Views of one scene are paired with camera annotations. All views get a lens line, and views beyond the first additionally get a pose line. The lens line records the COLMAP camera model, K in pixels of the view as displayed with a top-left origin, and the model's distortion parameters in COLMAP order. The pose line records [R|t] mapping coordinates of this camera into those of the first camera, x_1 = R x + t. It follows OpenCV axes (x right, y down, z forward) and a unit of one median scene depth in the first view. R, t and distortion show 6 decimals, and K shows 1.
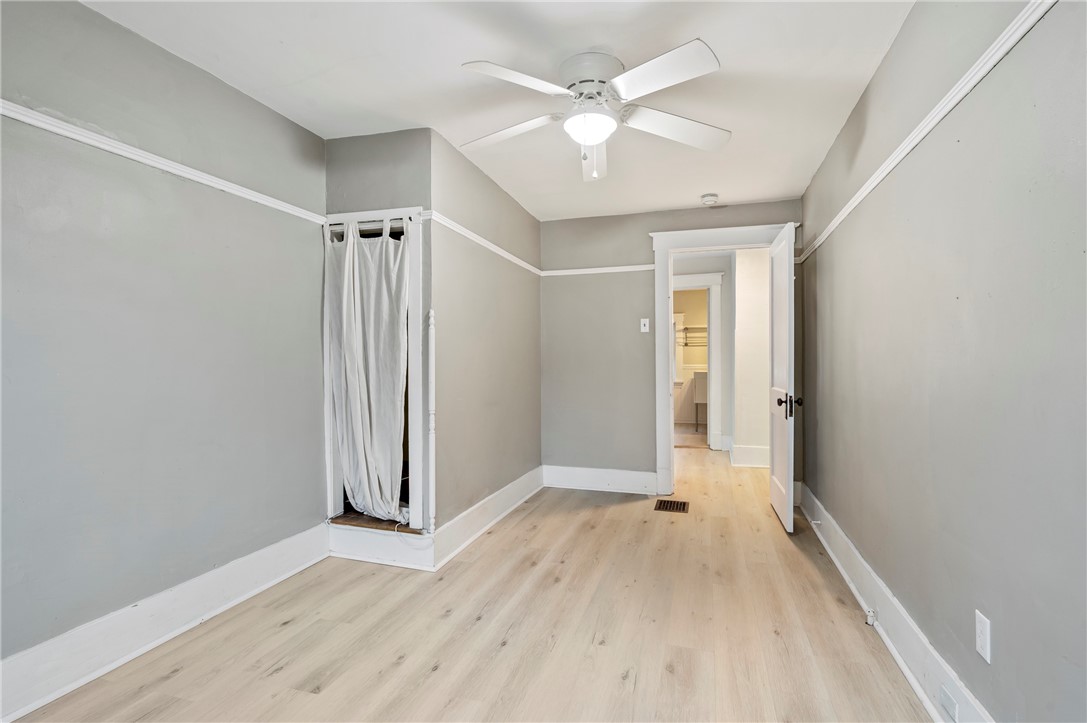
lens RADIAL K [[517.6, 0, 549.1], [0, 517.6, 362.8], [0, 0, 1]] dist [-0.001197, 0.000428]
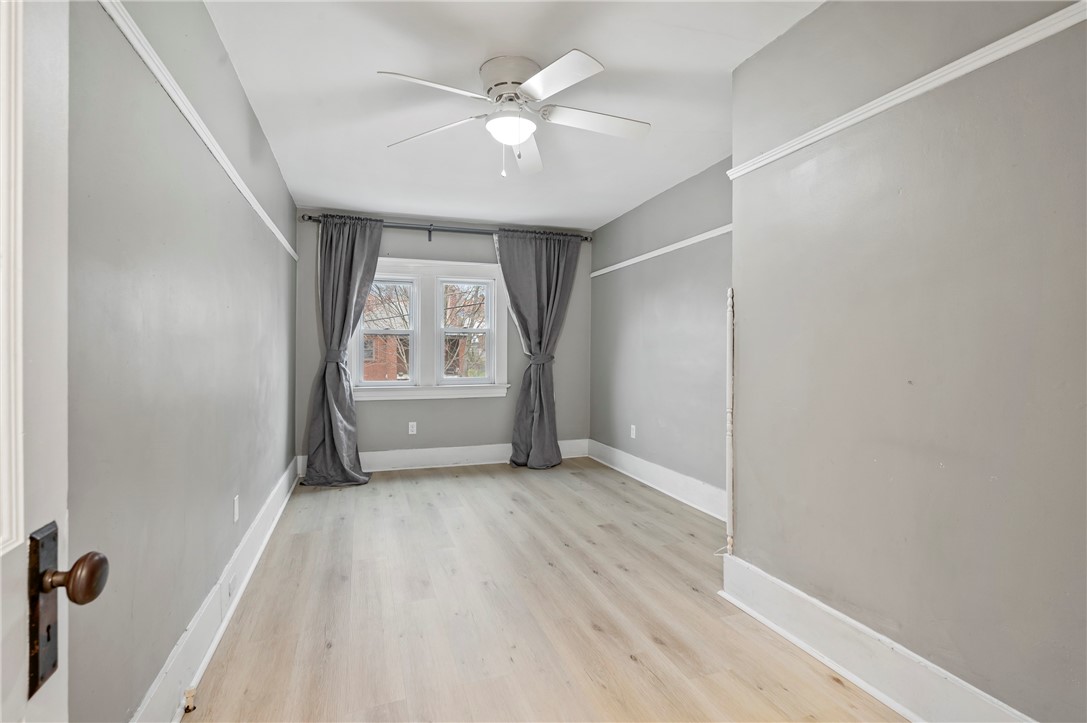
lens RADIAL K [[517.6, 0, 549.1], [0, 517.6, 362.8], [0, 0, 1]] dist [-0.001197, 0.000428]
pose [[-0.801433, 0.012783, -0.597948, 0.580309], [-0.002859, 0.999678, 0.025203, -0.002678], [0.598077, 0.021908, -0.801139, 1.698300]]
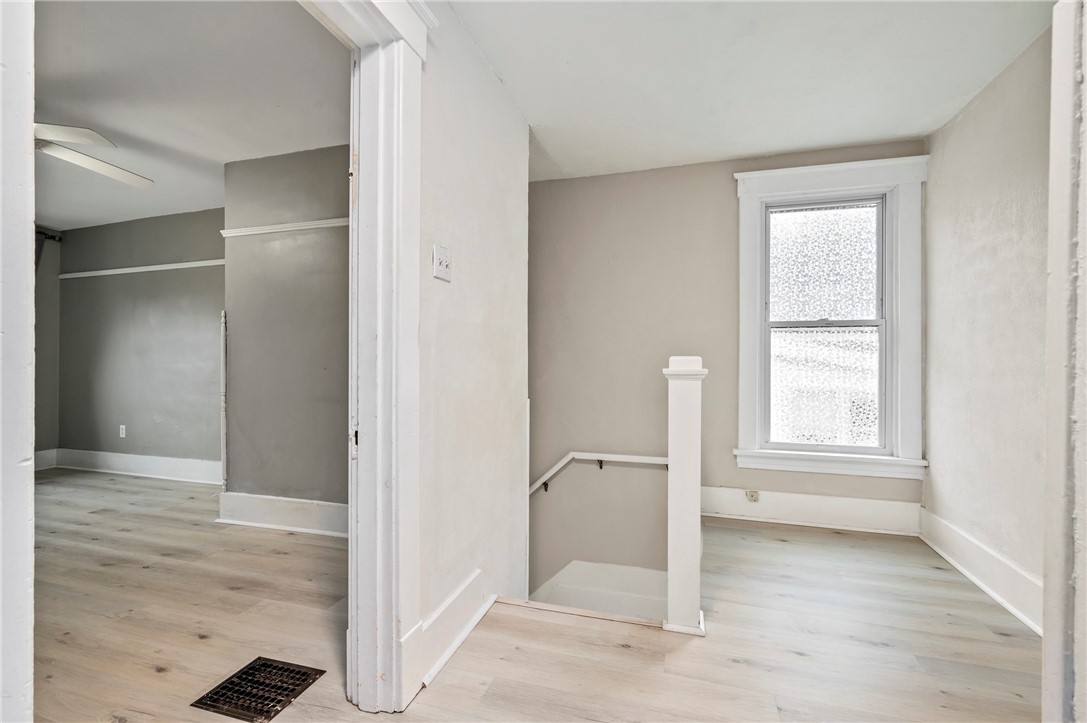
lens RADIAL K [[468.8, 0, 546.4], [0, 468.8, 352.4], [0, 0, 1]] dist [-0.001921, 0.000630]
pose [[-0.001502, -0.010450, -0.999944, 1.018582], [0.000923, 0.999945, -0.010452, 0.010292], [0.999998, -0.000938, -0.001492, 2.015862]]
